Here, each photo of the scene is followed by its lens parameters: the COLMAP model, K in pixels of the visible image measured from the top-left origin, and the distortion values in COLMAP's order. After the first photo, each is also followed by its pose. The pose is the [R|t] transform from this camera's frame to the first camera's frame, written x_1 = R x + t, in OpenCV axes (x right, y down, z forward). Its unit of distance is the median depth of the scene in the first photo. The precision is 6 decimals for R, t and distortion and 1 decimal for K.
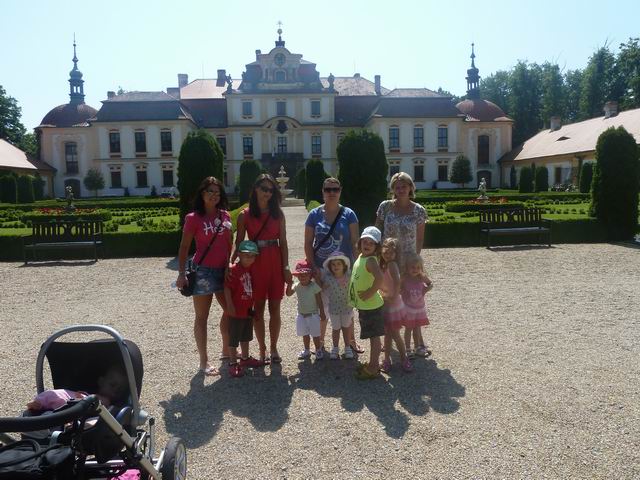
lens RADIAL K [[473.5, 0, 317.8], [0, 473.5, 237.1], [0, 0, 1]] dist [-0.039902, 0.007522]
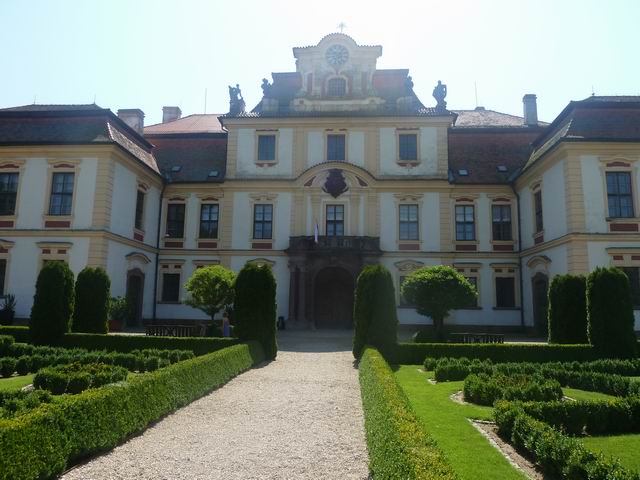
lens RADIAL K [[473.5, 0, 322.3], [0, 473.5, 239.4], [0, 0, 1]] dist [-0.039902, 0.007522]
pose [[0.990821, 0.019504, -0.133763, -0.024968], [-0.052384, 0.967614, -0.246938, -0.061667], [0.124614, 0.251678, 0.959755, 0.559494]]
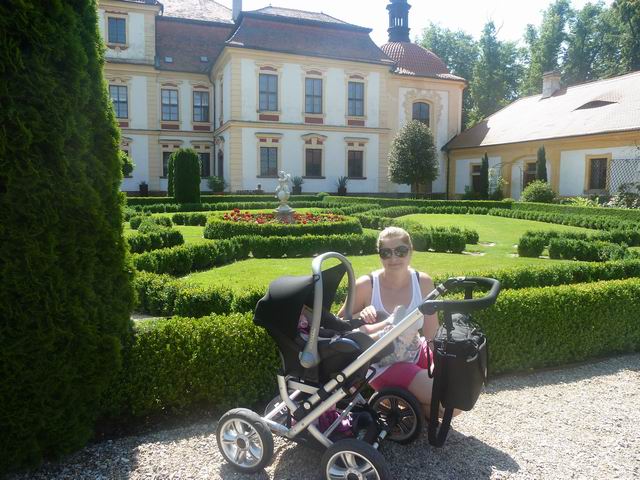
lens RADIAL K [[473.5, 0, 318.6], [0, 473.5, 236.5], [0, 0, 1]] dist [-0.039902, 0.007522]
pose [[0.956163, -0.000060, 0.292835, 0.057613], [-0.000149, 1.000000, 0.000689, -0.047973], [-0.292835, -0.000702, 0.956163, 0.447513]]
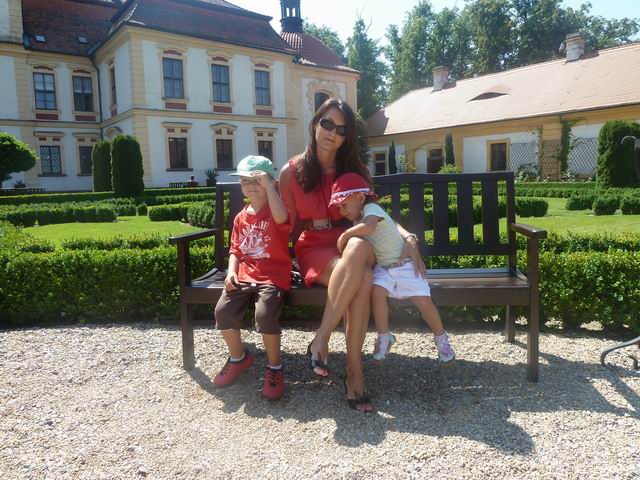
lens RADIAL K [[473.5, 0, 317.8], [0, 473.5, 239.0], [0, 0, 1]] dist [-0.039902, 0.007522]
pose [[0.817667, -0.069143, 0.571525, -0.001165], [0.068702, 0.997386, 0.022374, -0.044424], [-0.571578, 0.020971, 0.820280, 0.484417]]
